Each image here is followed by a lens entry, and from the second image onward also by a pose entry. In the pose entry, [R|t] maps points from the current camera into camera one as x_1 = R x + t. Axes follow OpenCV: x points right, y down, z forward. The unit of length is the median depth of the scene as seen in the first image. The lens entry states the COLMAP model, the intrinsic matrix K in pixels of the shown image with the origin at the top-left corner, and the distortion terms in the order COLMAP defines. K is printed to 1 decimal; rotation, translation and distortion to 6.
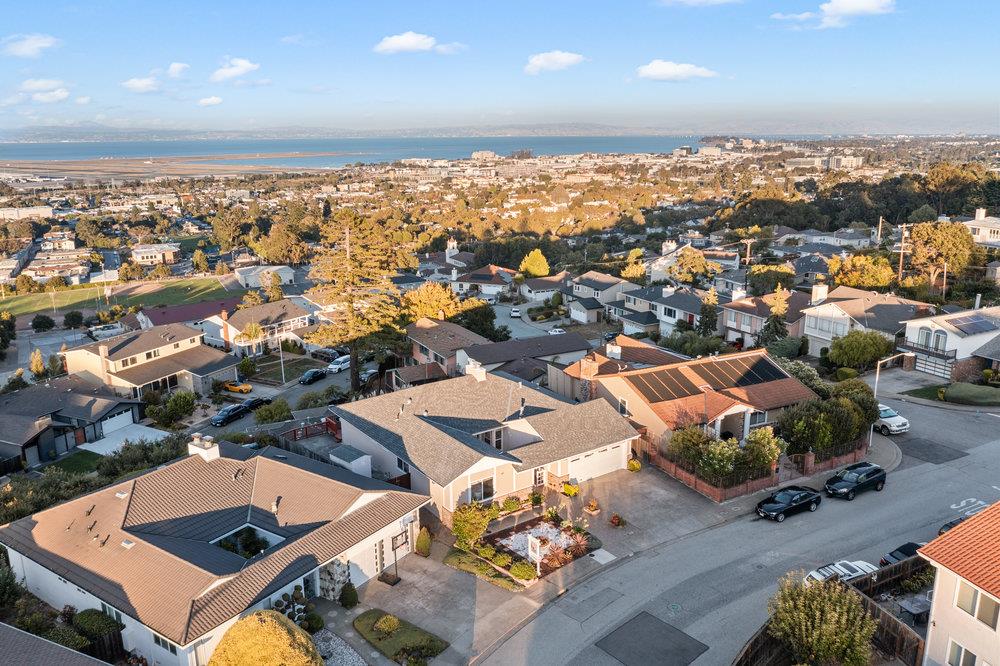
lens RADIAL K [[791.9, 0, 500.0], [0, 791.9, 333.0], [0, 0, 1]] dist [-0.005216, 0.002947]
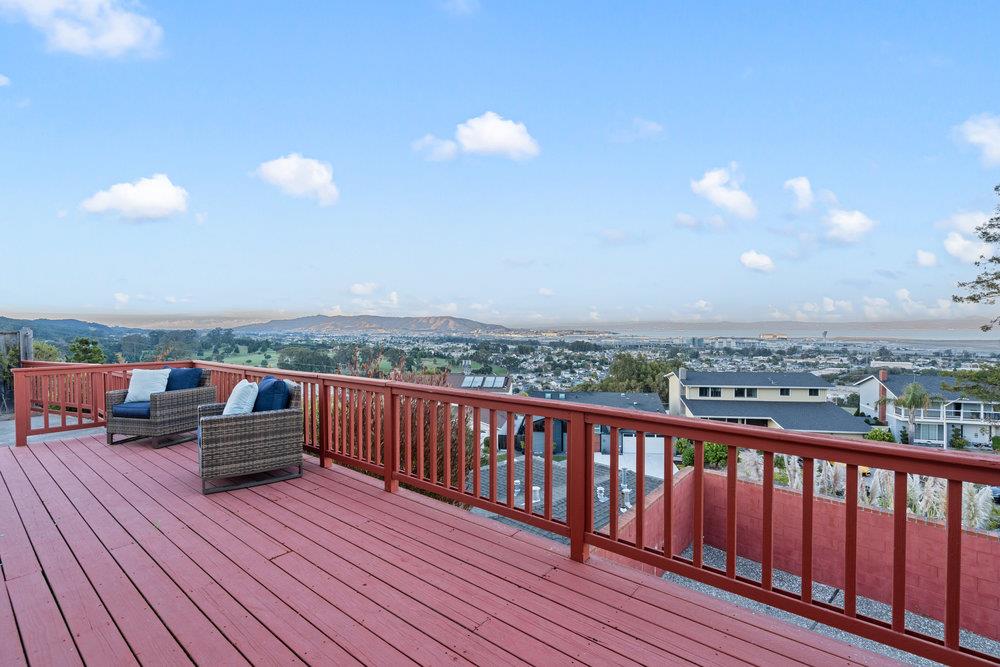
lens RADIAL K [[452.8, 0, 500.0], [0, 452.8, 333.5], [0, 0, 1]] dist [-0.000257, -0.000002]
pose [[0.290821, 0.023543, -0.956488, -0.013727], [-0.239704, 0.969608, -0.049016, 0.011248], [0.926264, 0.243529, 0.287626, 0.132501]]
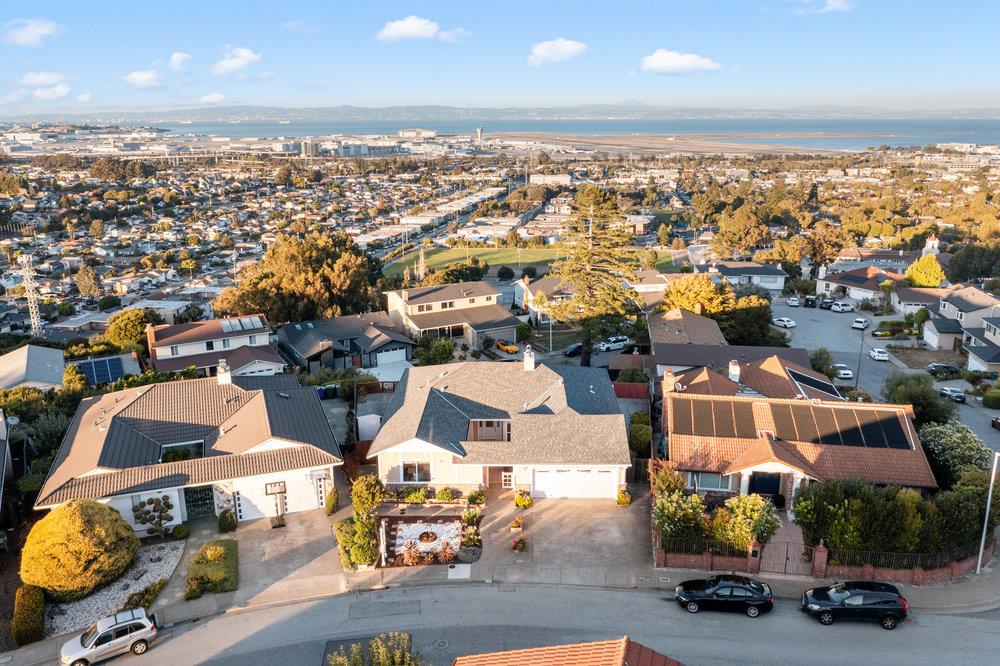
lens RADIAL K [[791.9, 0, 500.0], [0, 791.9, 333.0], [0, 0, 1]] dist [-0.005216, 0.002947]
pose [[0.809060, 0.164730, -0.564168, 0.057755], [-0.150743, 0.985968, 0.071713, -0.005628], [0.568065, 0.027024, 0.822540, 0.024263]]
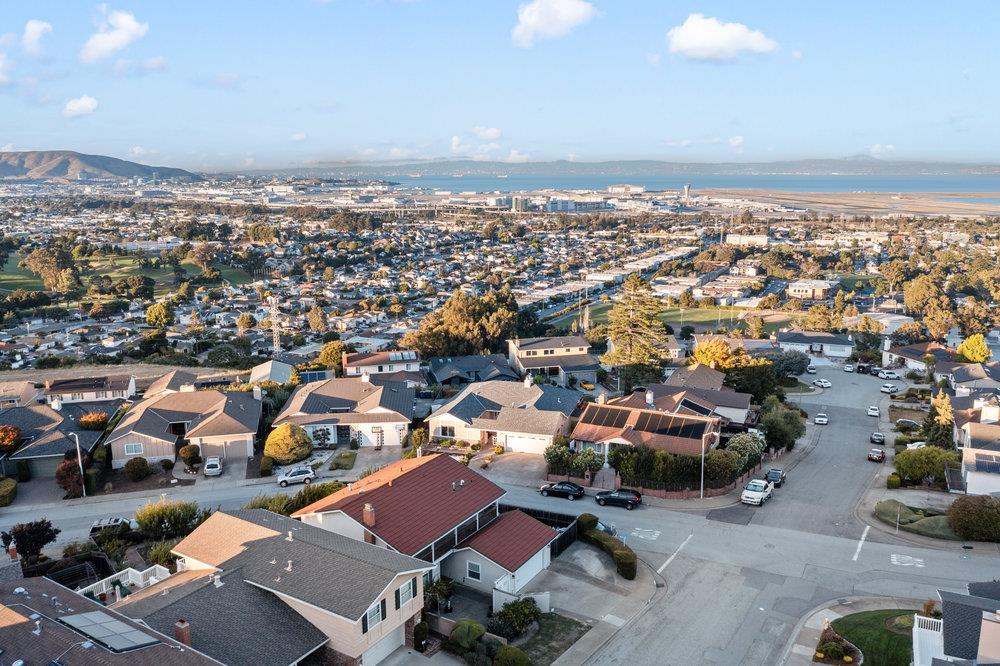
lens RADIAL K [[791.9, 0, 500.0], [0, 791.9, 333.0], [0, 0, 1]] dist [-0.005216, 0.002947]
pose [[0.629064, 0.167912, -0.759002, 0.144477], [-0.197448, 0.978884, 0.052910, -0.015632], [0.751860, 0.116580, 0.648935, -0.017103]]
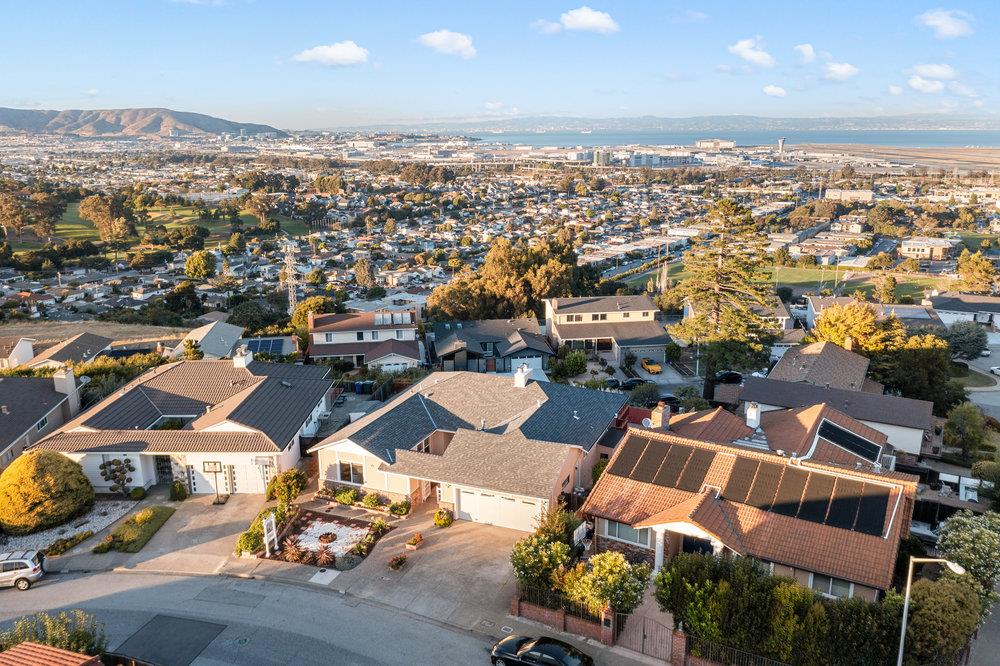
lens RADIAL K [[793.7, 0, 500.0], [0, 793.7, 333.0], [0, 0, 1]] dist [-0.013012, 0.006013]
pose [[0.545851, 0.219861, -0.808522, 0.082343], [-0.207779, 0.970337, 0.123587, -0.012809], [0.811711, 0.100533, 0.575342, 0.055700]]
